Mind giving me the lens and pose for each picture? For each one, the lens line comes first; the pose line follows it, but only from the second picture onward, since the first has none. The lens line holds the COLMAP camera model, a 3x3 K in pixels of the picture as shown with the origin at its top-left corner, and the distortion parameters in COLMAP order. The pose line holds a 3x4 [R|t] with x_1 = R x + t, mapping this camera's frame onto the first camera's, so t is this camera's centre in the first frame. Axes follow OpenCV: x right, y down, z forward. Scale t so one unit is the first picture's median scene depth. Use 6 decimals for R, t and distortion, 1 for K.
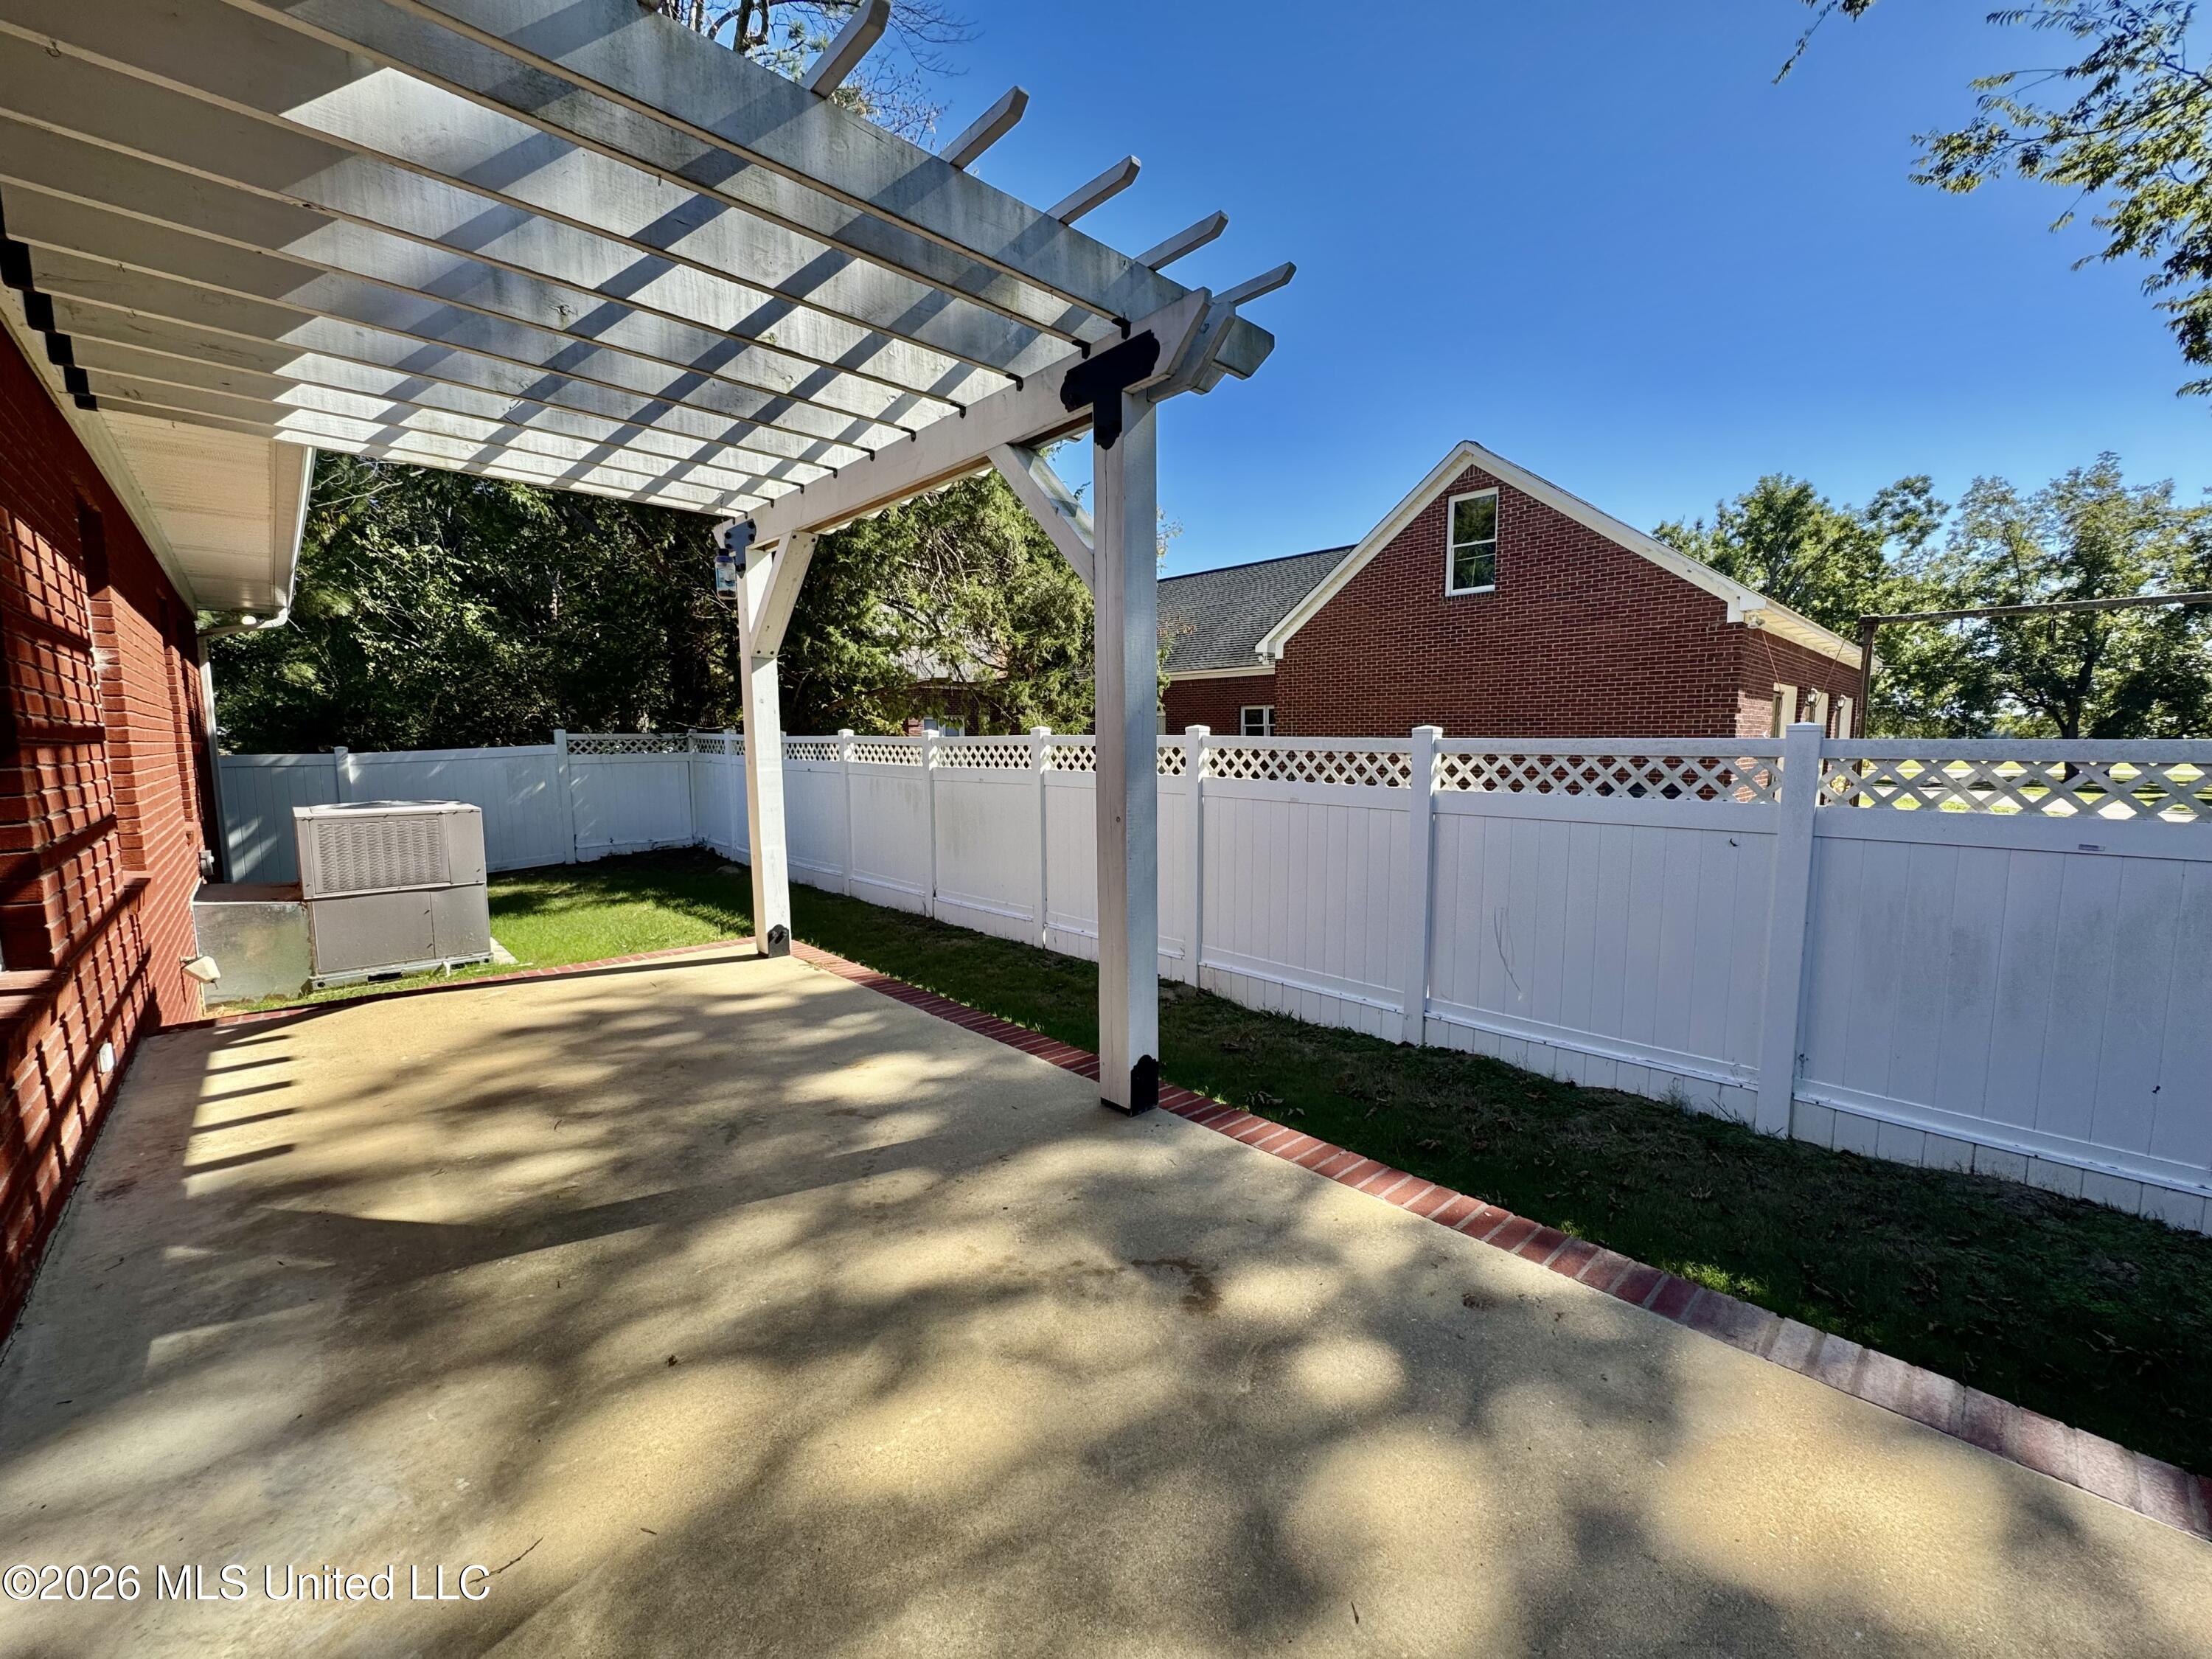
lens RADIAL K [[879.4, 0, 1107.9], [0, 879.4, 832.0], [0, 0, 1]] dist [-0.003276, -0.002422]
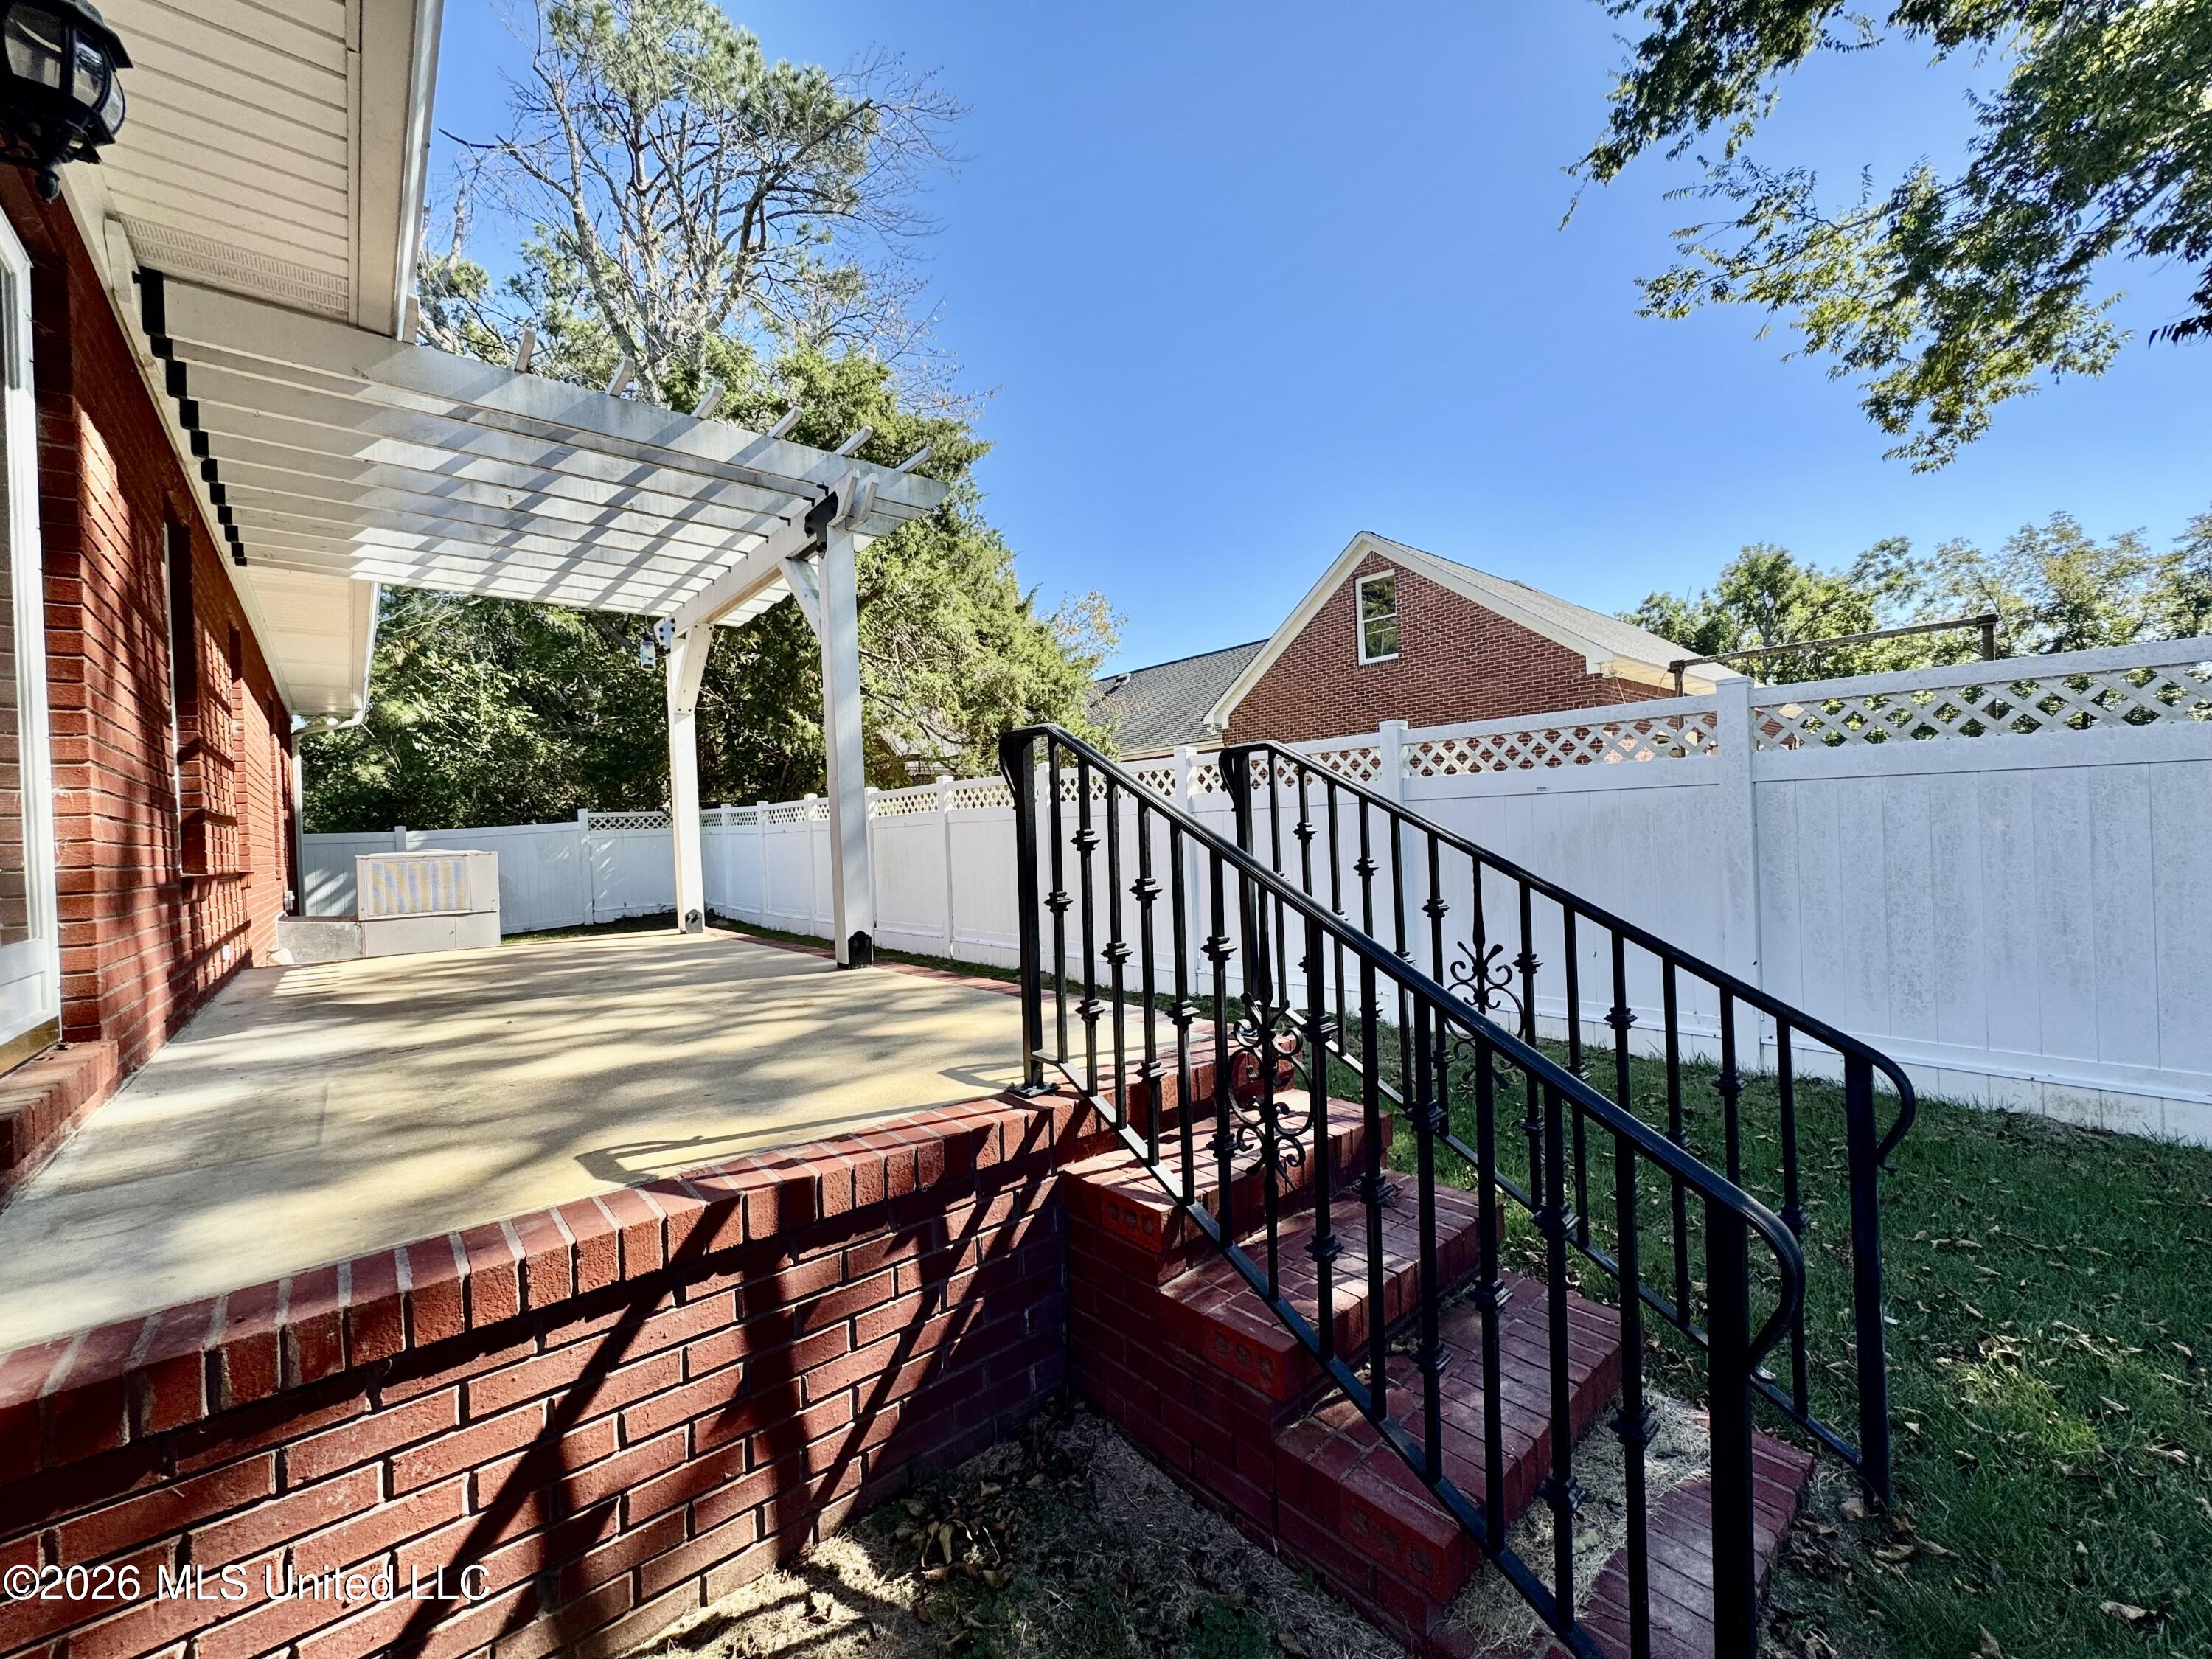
lens RADIAL K [[879.4, 0, 1107.9], [0, 879.4, 833.5], [0, 0, 1]] dist [-0.003276, -0.002422]
pose [[0.998243, -0.037506, -0.045868, 0.127364], [0.032571, 0.994046, -0.103983, 0.059288], [0.049495, 0.102307, 0.993521, -0.124489]]
